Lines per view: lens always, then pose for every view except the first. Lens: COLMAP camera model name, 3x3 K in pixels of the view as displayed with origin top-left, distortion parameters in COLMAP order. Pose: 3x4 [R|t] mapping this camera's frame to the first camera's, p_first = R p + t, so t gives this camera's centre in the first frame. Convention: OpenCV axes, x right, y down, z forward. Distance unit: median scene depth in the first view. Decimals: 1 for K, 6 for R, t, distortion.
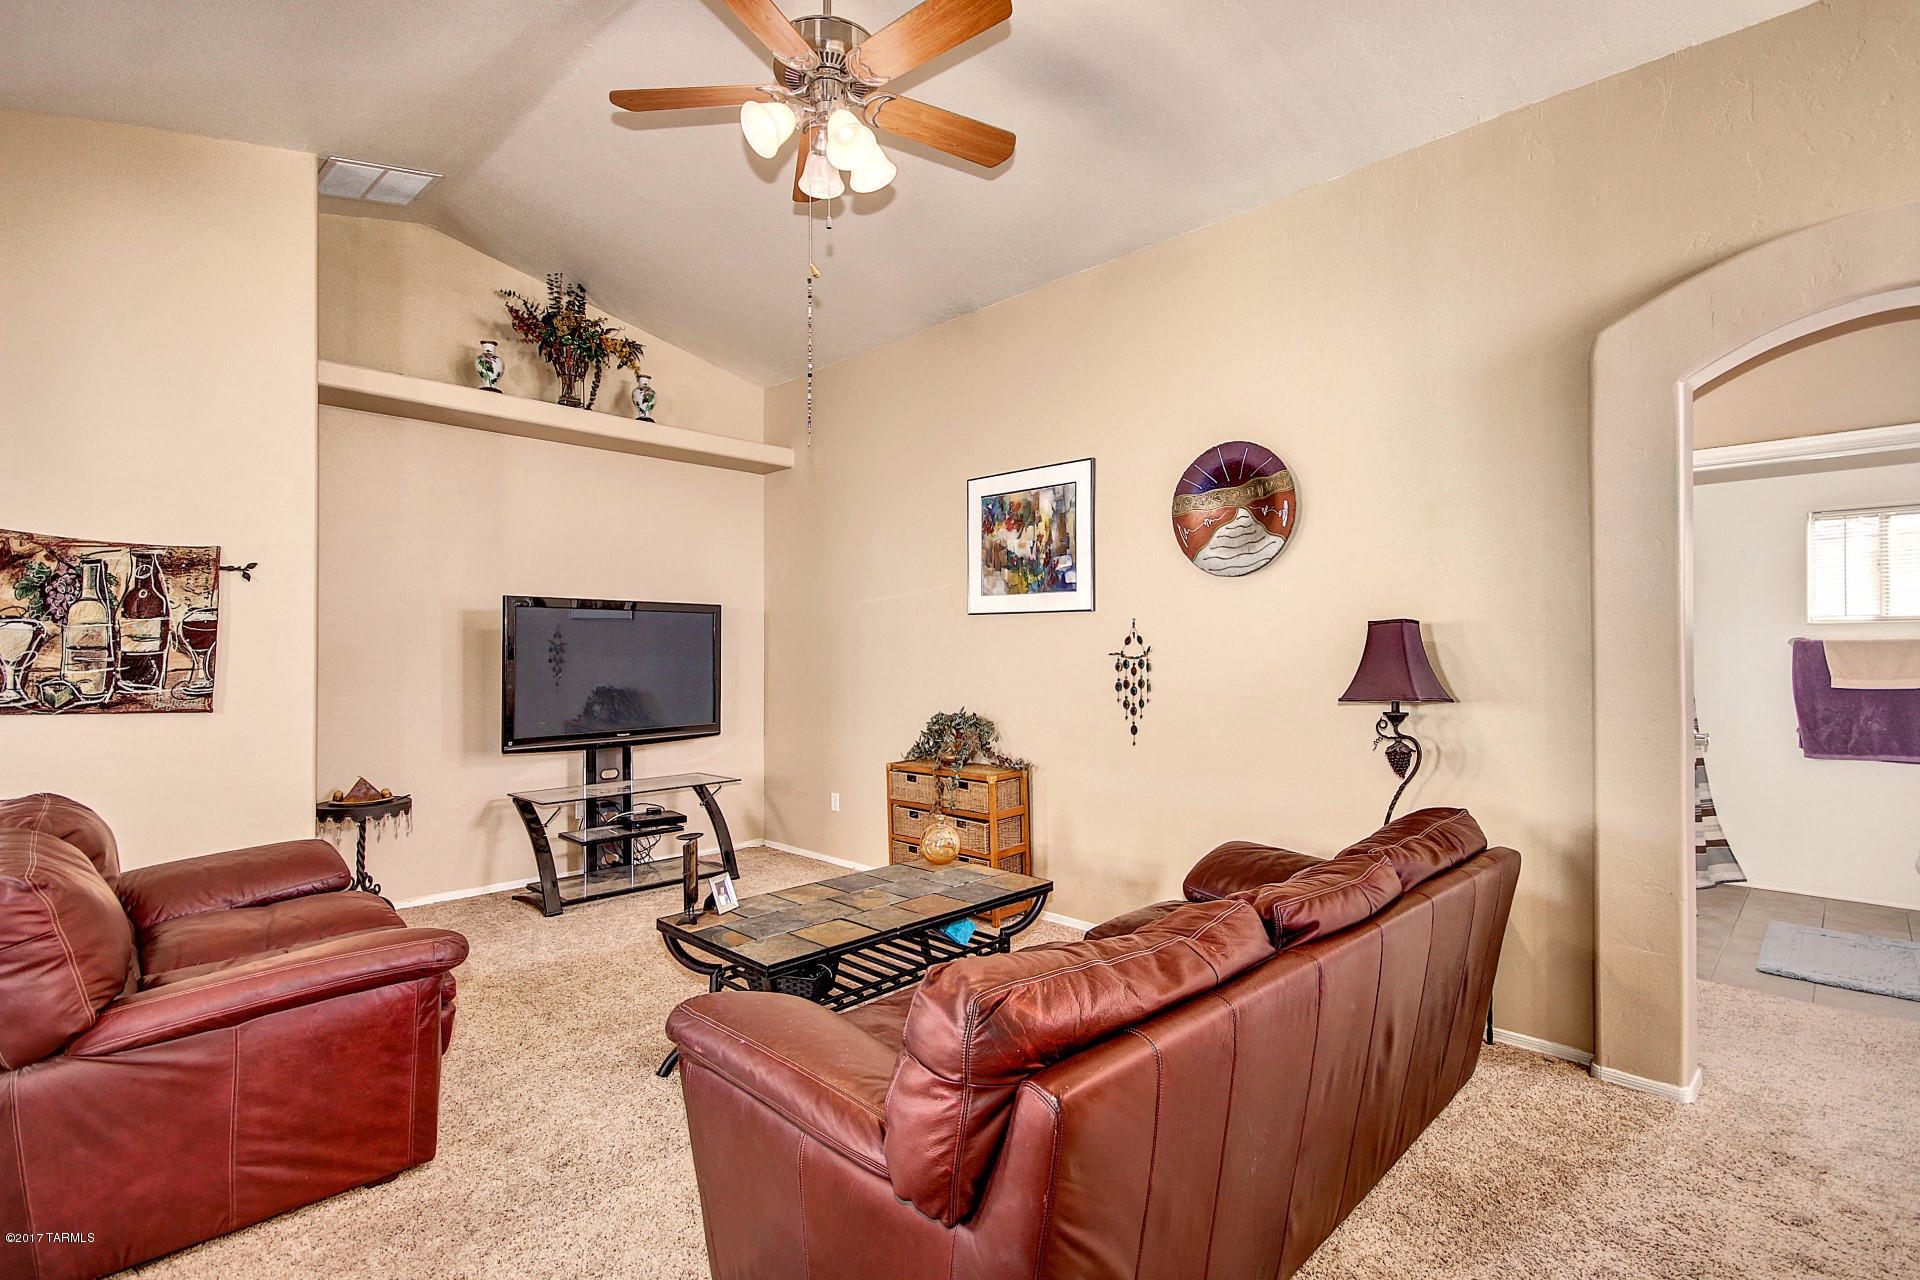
lens RADIAL K [[899.1, 0, 949.0], [0, 899.1, 647.9], [0, 0, 1]] dist [0.001033, -0.010736]
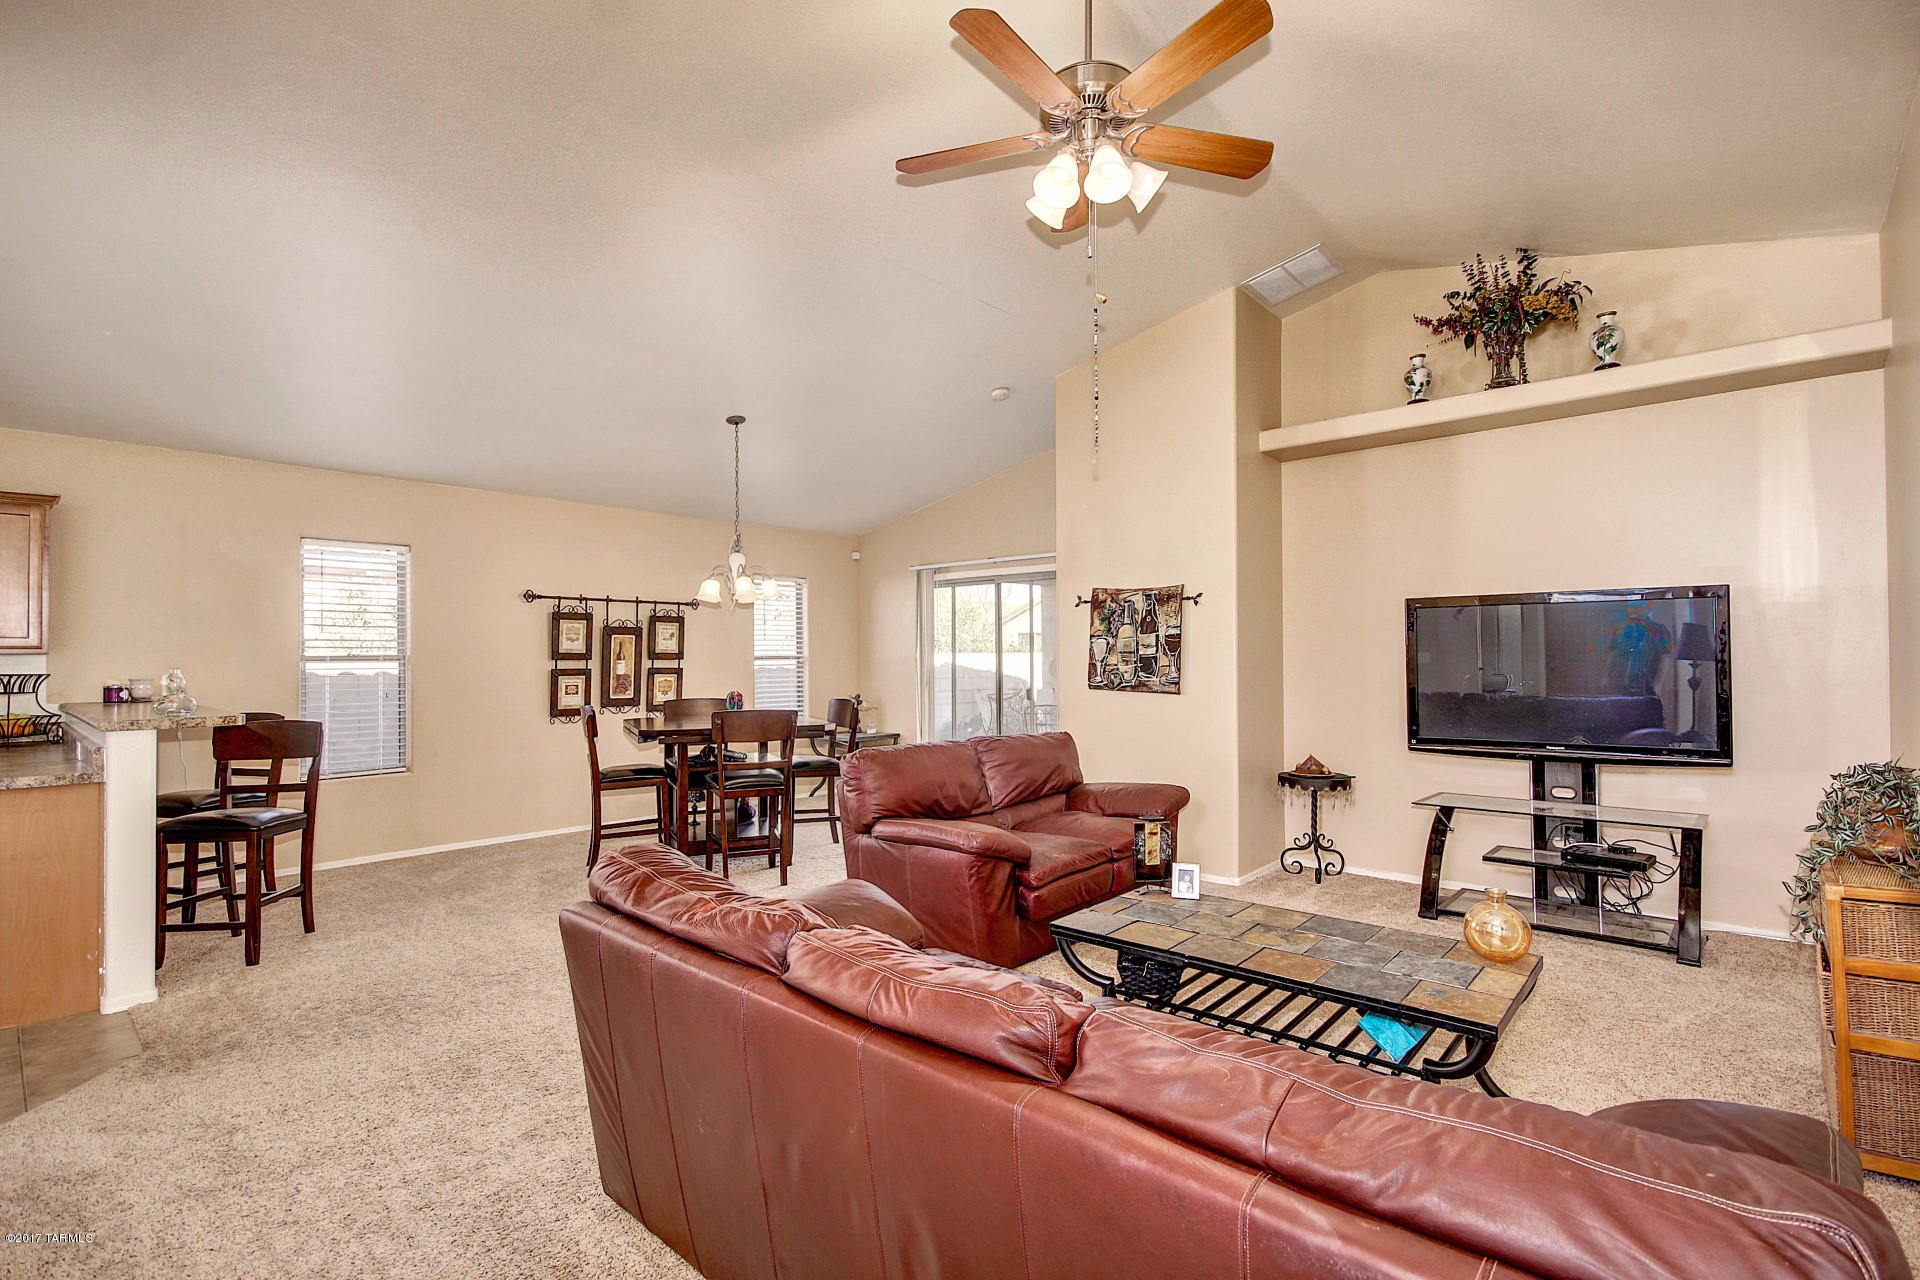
lens RADIAL K [[883.3, 0, 964.5], [0, 883.3, 641.6], [0, 0, 1]] dist [-0.001190, -0.000597]
pose [[0.056697, -0.015492, -0.998271, 0.685464], [0.013044, 0.999806, -0.014775, -0.000039], [0.998306, -0.012184, 0.056888, 0.589196]]
